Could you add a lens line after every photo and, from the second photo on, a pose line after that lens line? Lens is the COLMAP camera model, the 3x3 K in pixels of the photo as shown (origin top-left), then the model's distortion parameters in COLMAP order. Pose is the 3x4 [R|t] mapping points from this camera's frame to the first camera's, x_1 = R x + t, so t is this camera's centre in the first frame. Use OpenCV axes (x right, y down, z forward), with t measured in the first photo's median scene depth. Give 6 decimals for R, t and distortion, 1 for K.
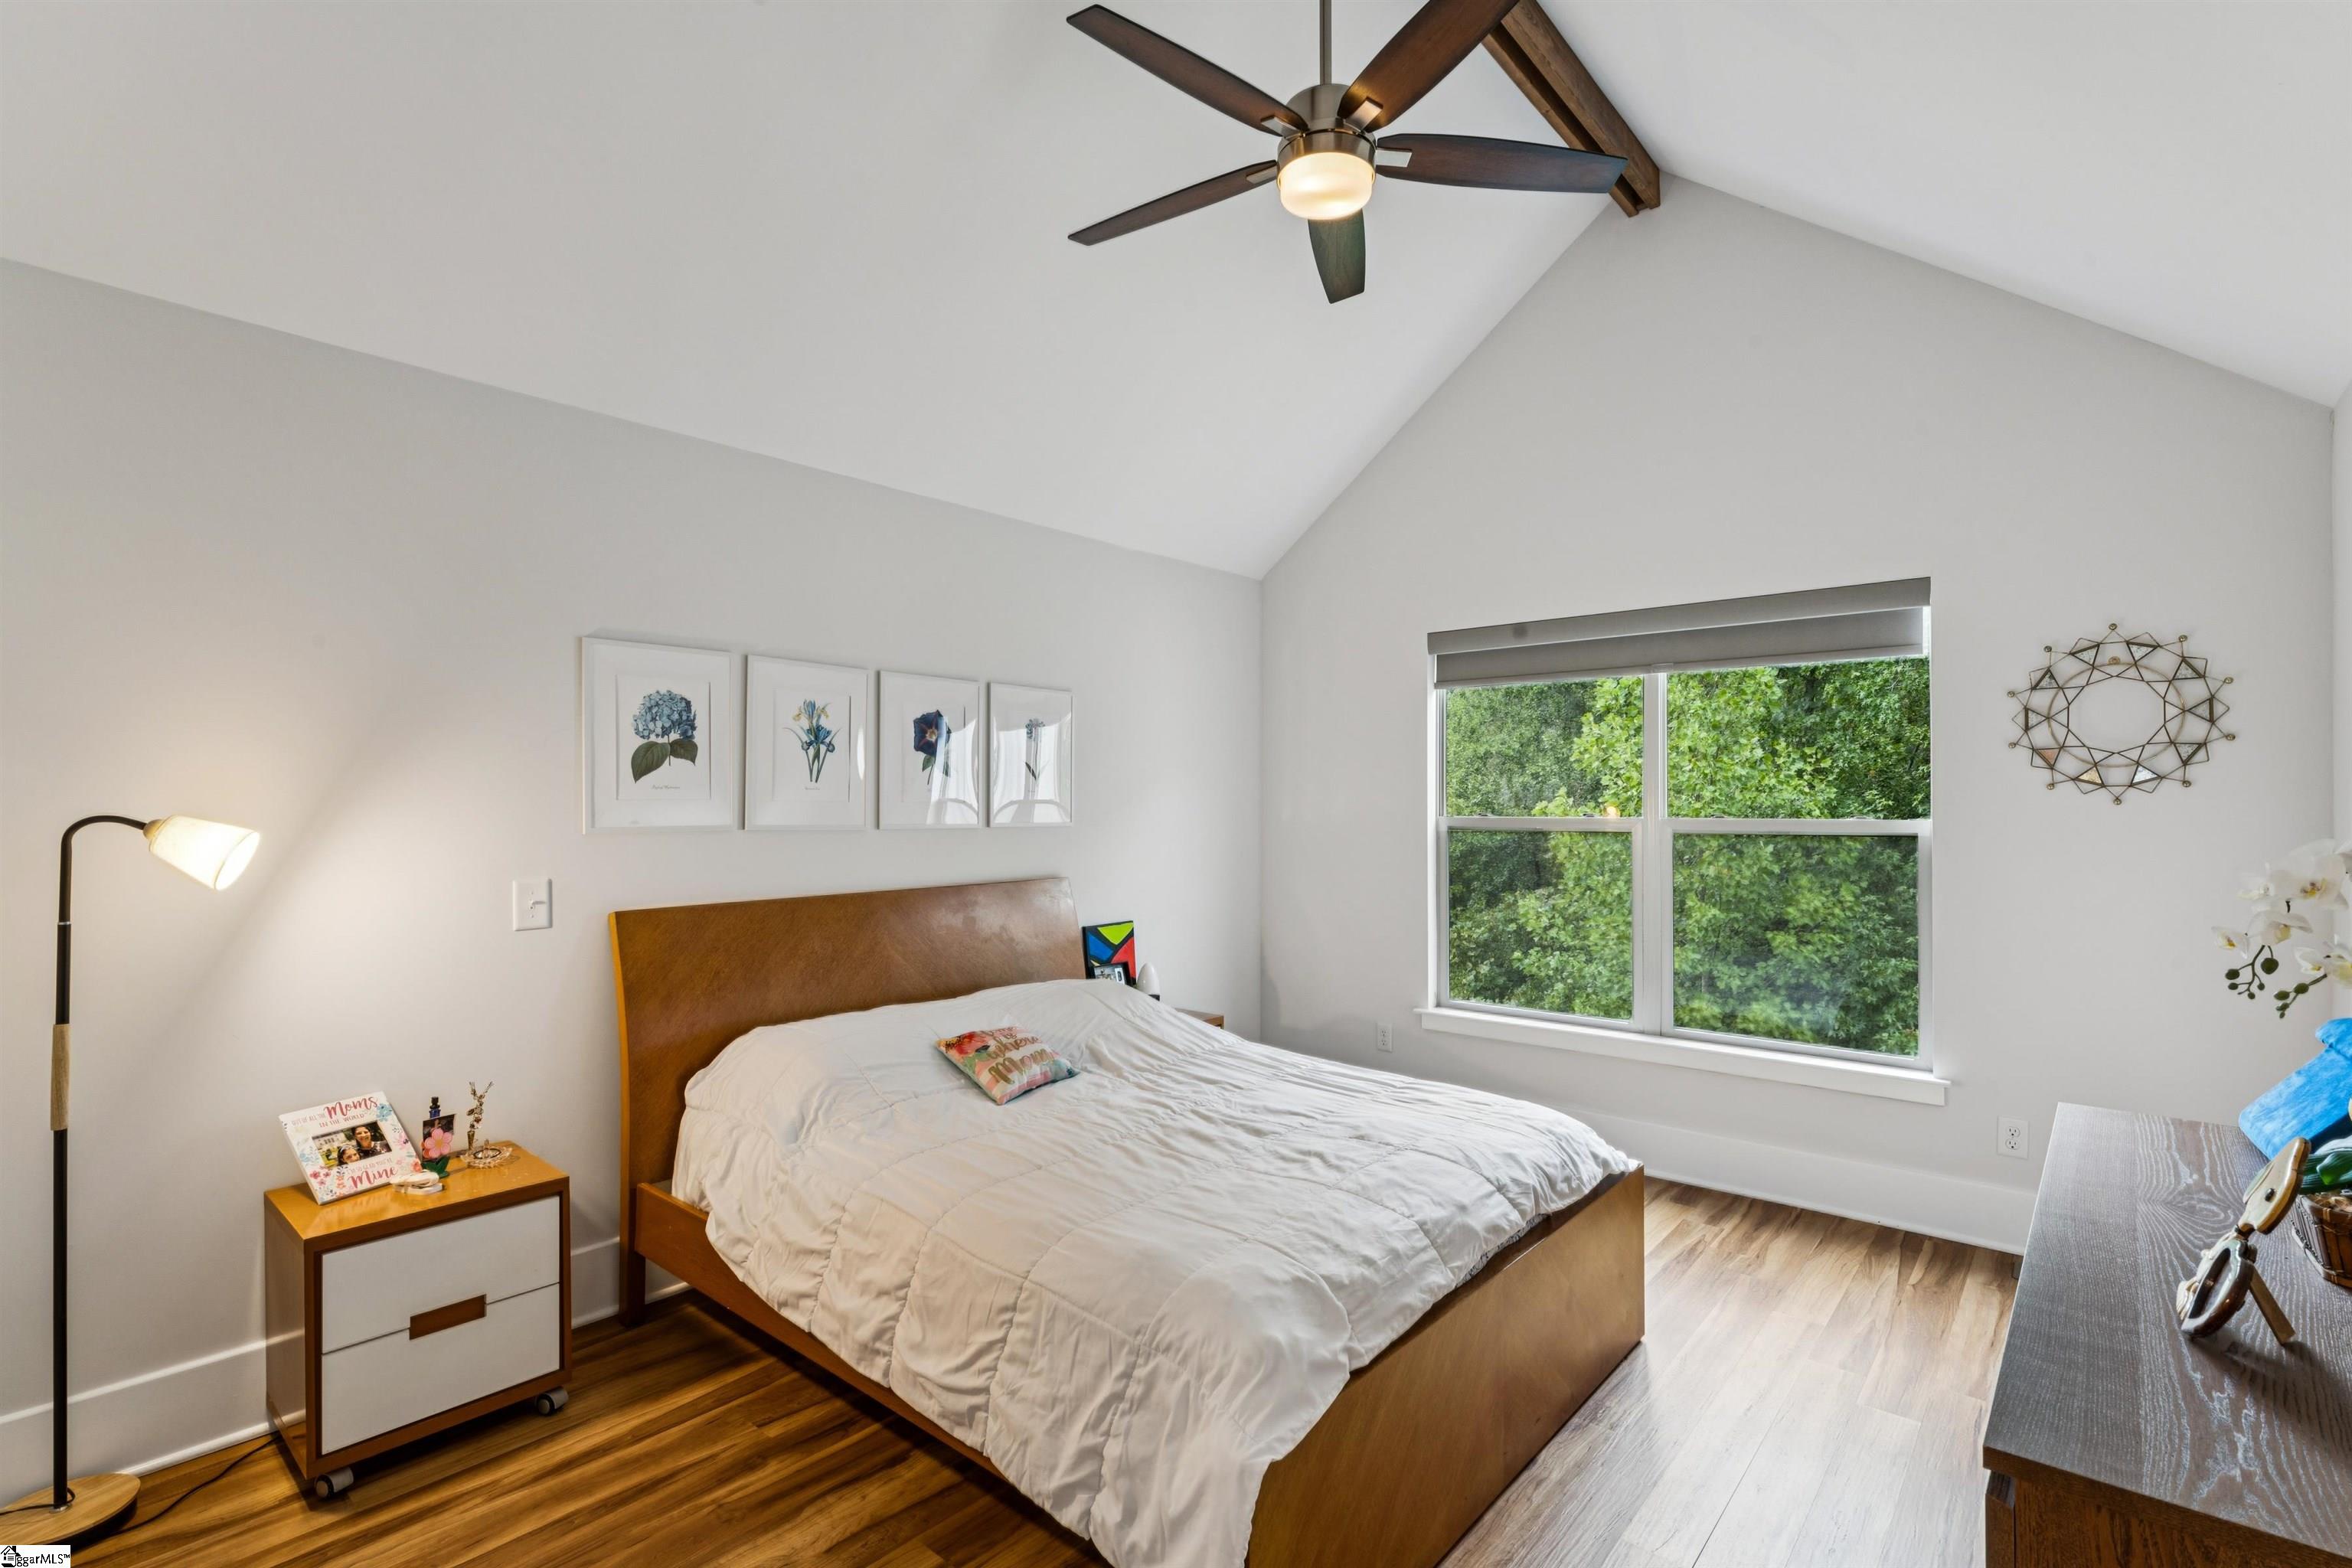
lens RADIAL K [[1074.8, 0, 1176.0], [0, 1074.8, 784.0], [0, 0, 1]] dist [0.000865, 0.000097]
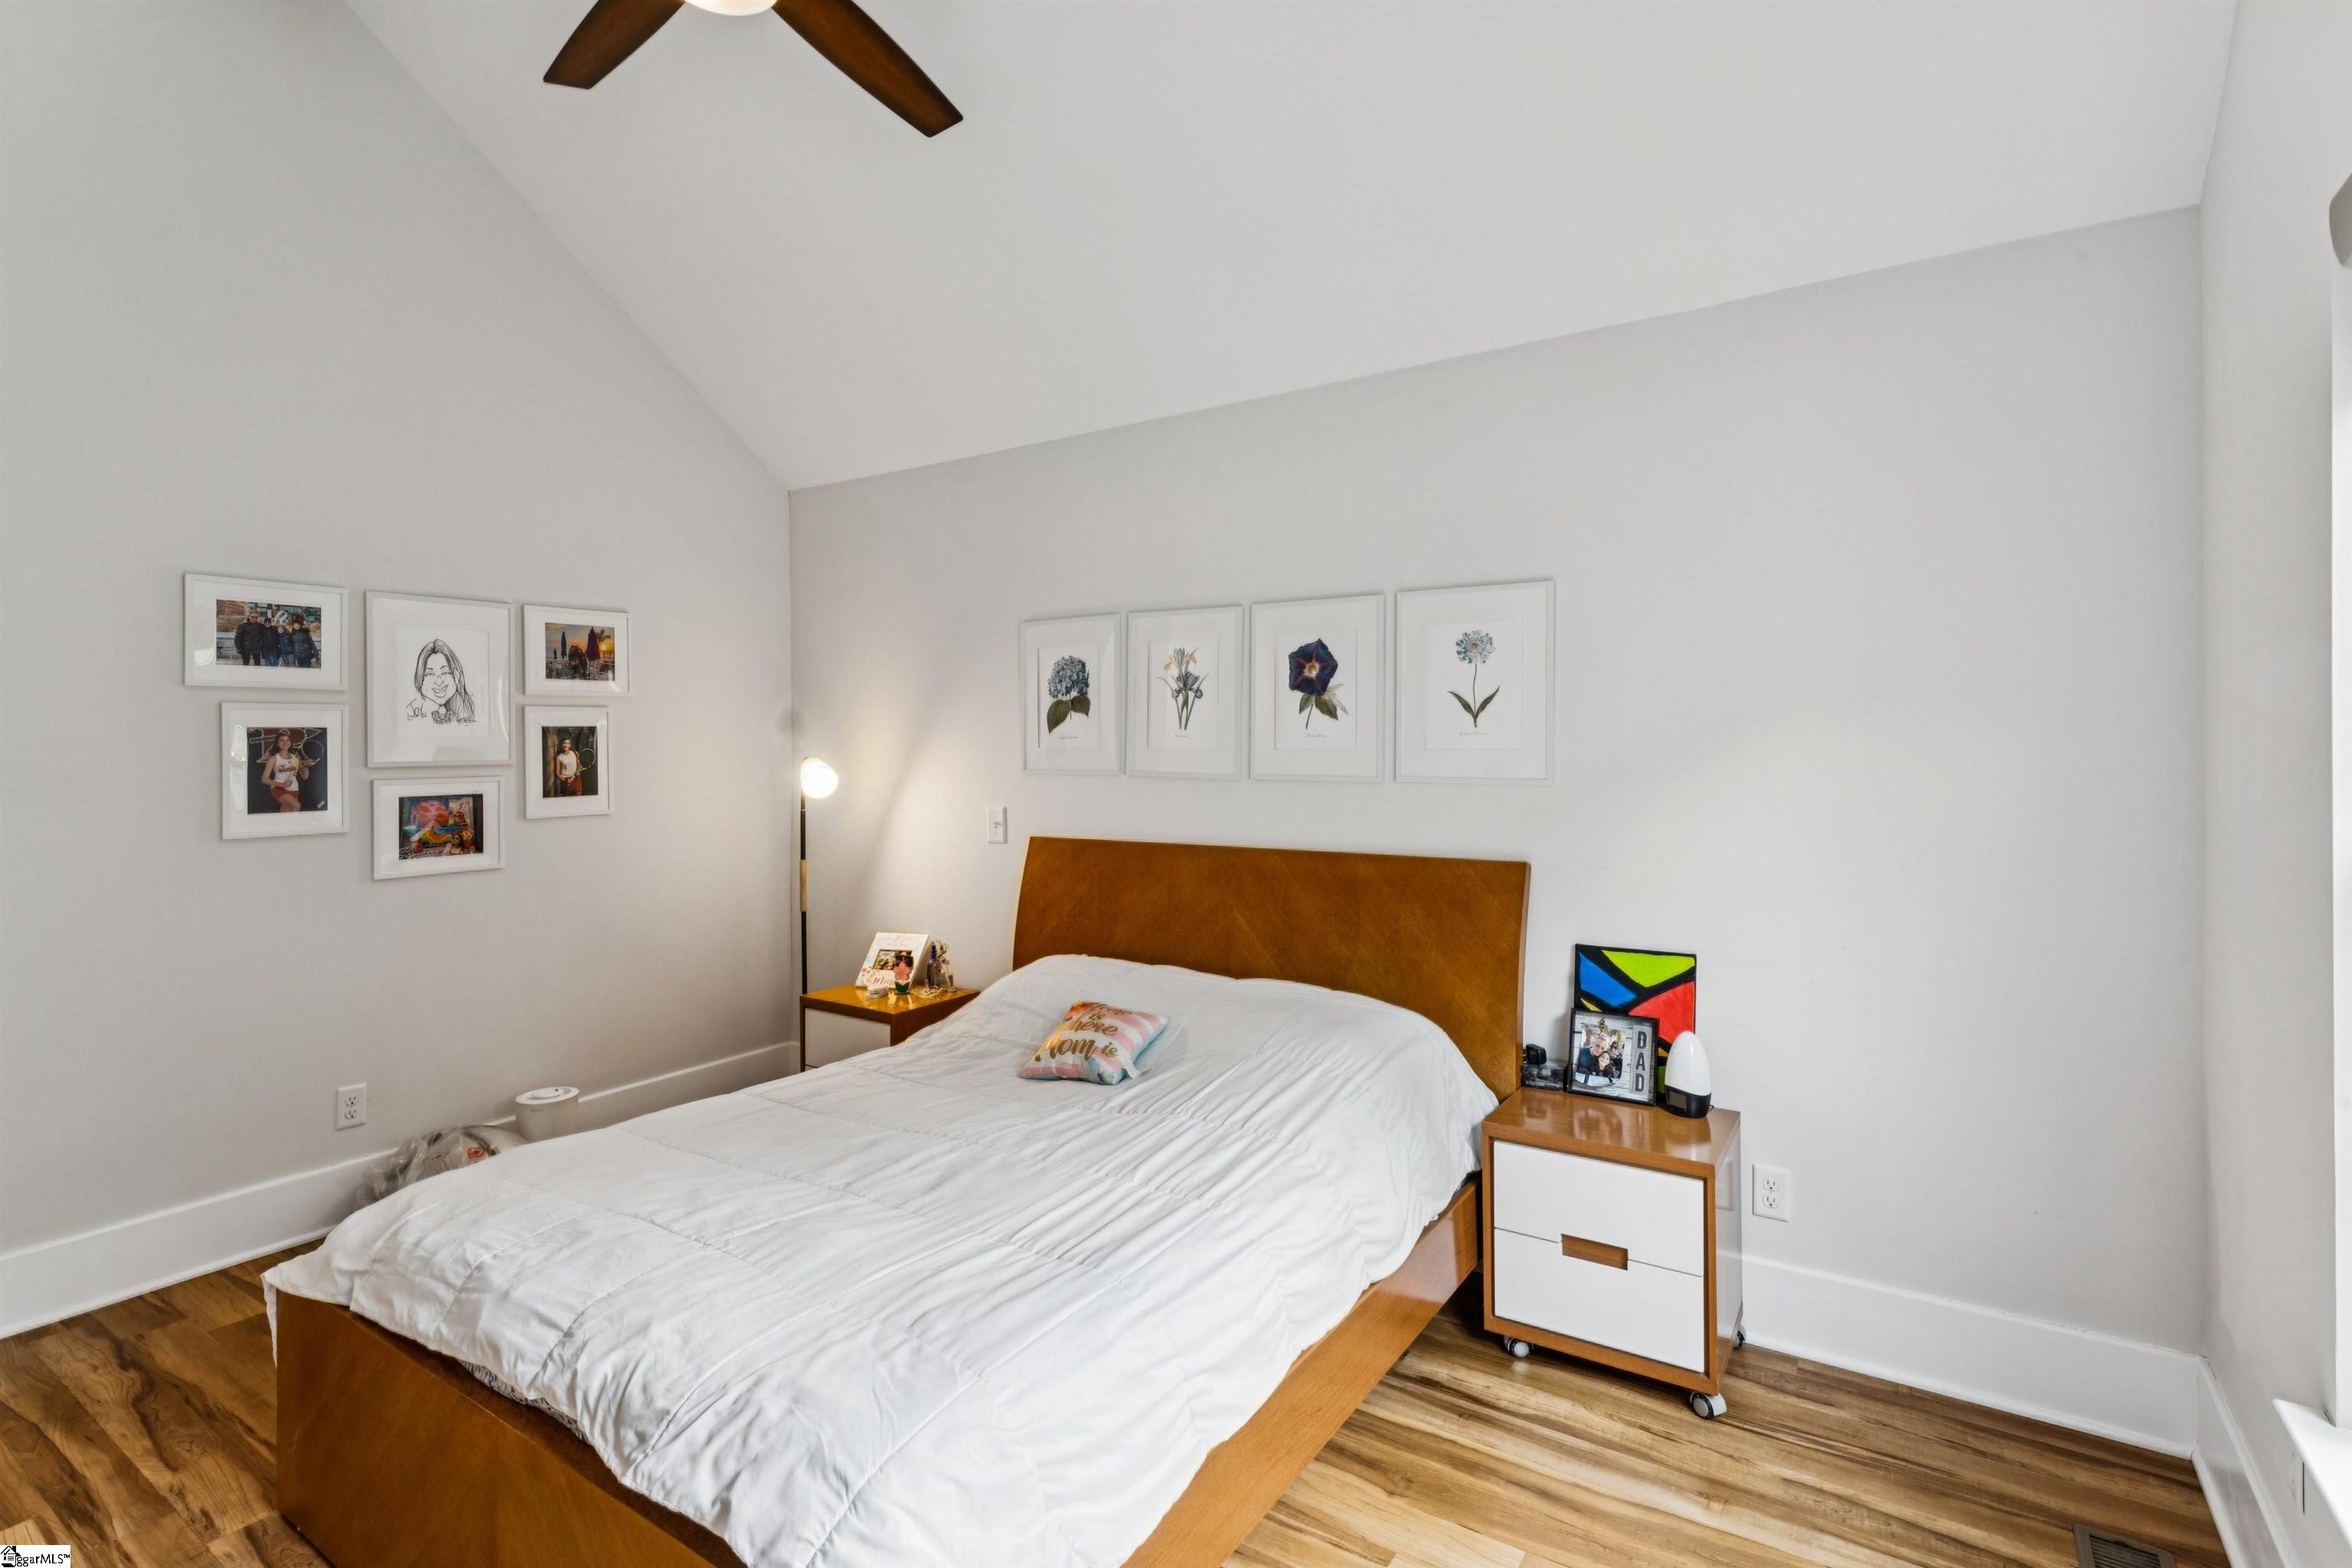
lens RADIAL K [[1122.3, 0, 1172.9], [0, 1122.3, 693.1], [0, 0, 1]] dist [0.001045, -0.000114]
pose [[0.132691, -0.056908, -0.989522, 0.698620], [0.013320, 0.998363, -0.055630, 0.022731], [0.991068, -0.005799, 0.133231, 0.852952]]
